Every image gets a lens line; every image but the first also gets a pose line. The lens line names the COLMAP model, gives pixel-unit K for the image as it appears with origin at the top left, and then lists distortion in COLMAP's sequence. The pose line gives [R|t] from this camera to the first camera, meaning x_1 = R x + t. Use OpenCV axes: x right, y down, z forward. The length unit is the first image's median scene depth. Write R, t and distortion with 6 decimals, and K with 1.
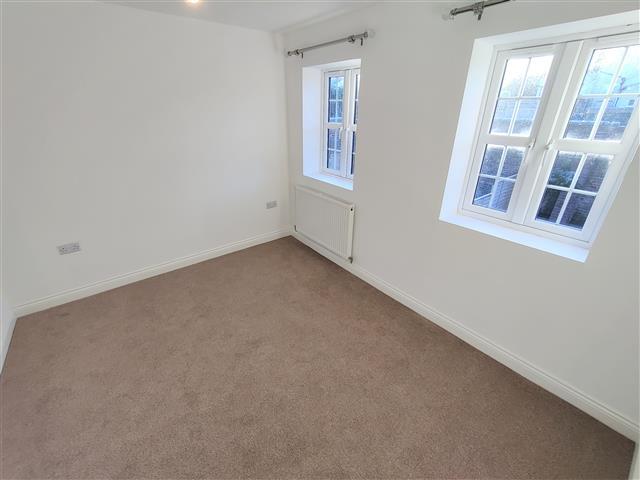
lens RADIAL K [[287.4, 0, 316.2], [0, 287.4, 238.1], [0, 0, 1]] dist [0.000885, -0.000134]
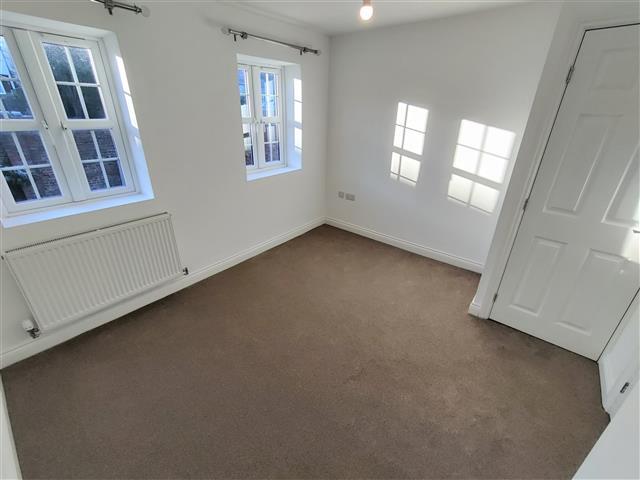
lens RADIAL K [[287.4, 0, 316.2], [0, 287.4, 238.1], [0, 0, 1]] dist [0.000885, -0.000134]
pose [[-0.220479, -0.438677, 0.871179, -0.989782], [0.352293, 0.797051, 0.490509, -0.432021], [-0.909549, 0.415057, -0.021190, 0.917034]]
